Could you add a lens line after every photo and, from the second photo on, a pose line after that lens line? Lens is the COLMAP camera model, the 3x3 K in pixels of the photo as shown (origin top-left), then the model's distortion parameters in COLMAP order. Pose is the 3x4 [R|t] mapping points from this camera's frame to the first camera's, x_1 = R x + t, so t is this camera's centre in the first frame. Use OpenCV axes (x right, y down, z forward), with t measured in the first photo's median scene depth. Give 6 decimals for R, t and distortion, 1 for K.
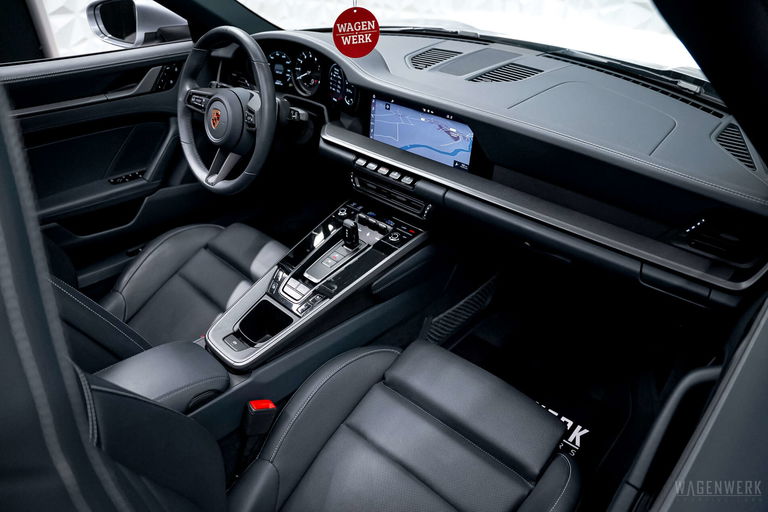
lens RADIAL K [[527.3, 0, 384.0], [0, 527.3, 256.0], [0, 0, 1]] dist [-0.180569, 0.131011]
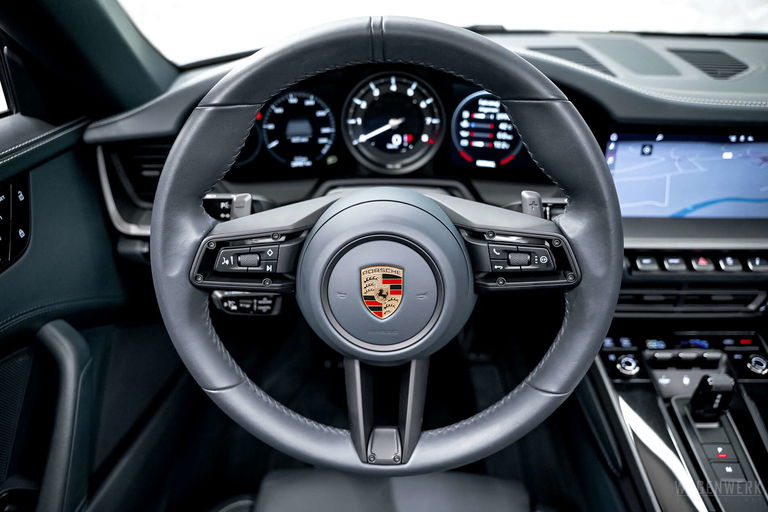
lens RADIAL K [[527.3, 0, 384.0], [0, 527.3, 256.0], [0, 0, 1]] dist [-0.180569, 0.131011]
pose [[0.761301, -0.345176, 0.548884, -0.512401], [0.375877, 0.924713, 0.060184, -0.311883], [-0.528334, 0.160495, 0.833729, 0.708947]]
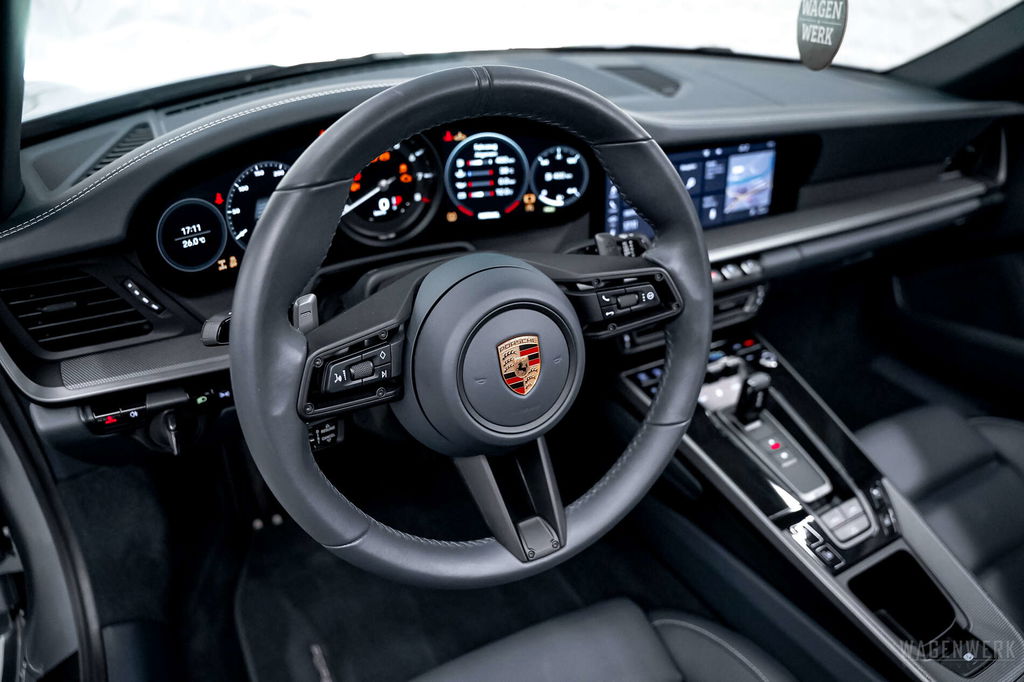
lens RADIAL K [[703.1, 0, 512.0], [0, 703.1, 341.0], [0, 0, 1]] dist [-0.180569, 0.131011]
pose [[0.312819, -0.479352, 0.819979, -0.673055], [0.507100, 0.814257, 0.282550, -0.404167], [-0.803115, 0.327425, 0.497794, 0.791482]]
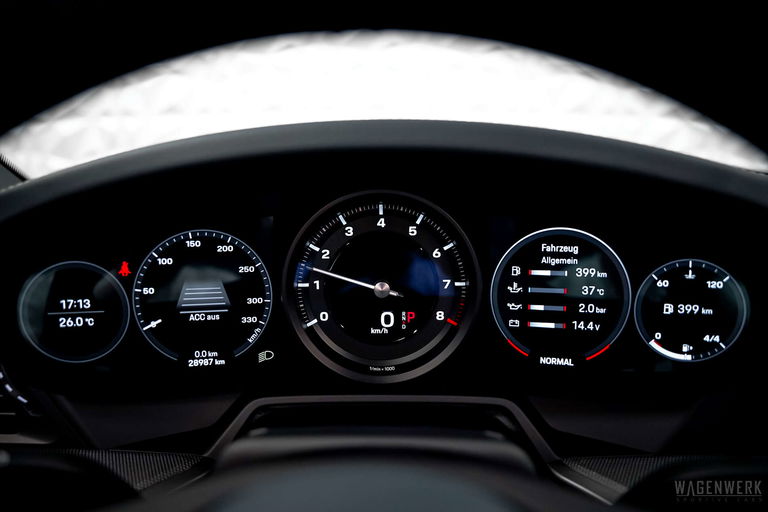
lens RADIAL K [[527.3, 0, 384.0], [0, 527.3, 256.0], [0, 0, 1]] dist [-0.180569, 0.131011]
pose [[0.740632, -0.142295, 0.656671, -0.349847], [0.380911, 0.894015, -0.235890, -0.349302], [-0.553508, 0.424841, 0.716338, 0.913416]]
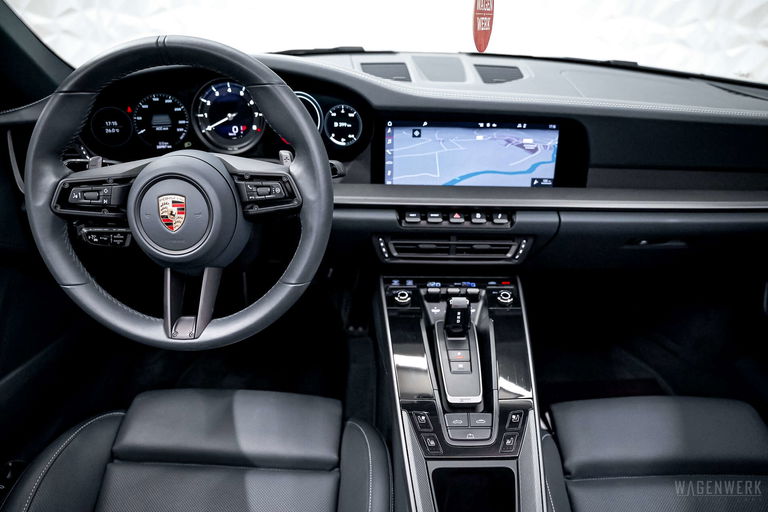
lens RADIAL K [[527.3, 0, 384.0], [0, 527.3, 256.0], [0, 0, 1]] dist [-0.180569, 0.131011]
pose [[0.728632, -0.313522, 0.608933, -0.503850], [0.370489, 0.928193, 0.034583, -0.167864], [-0.576050, 0.200405, 0.792467, 0.479076]]
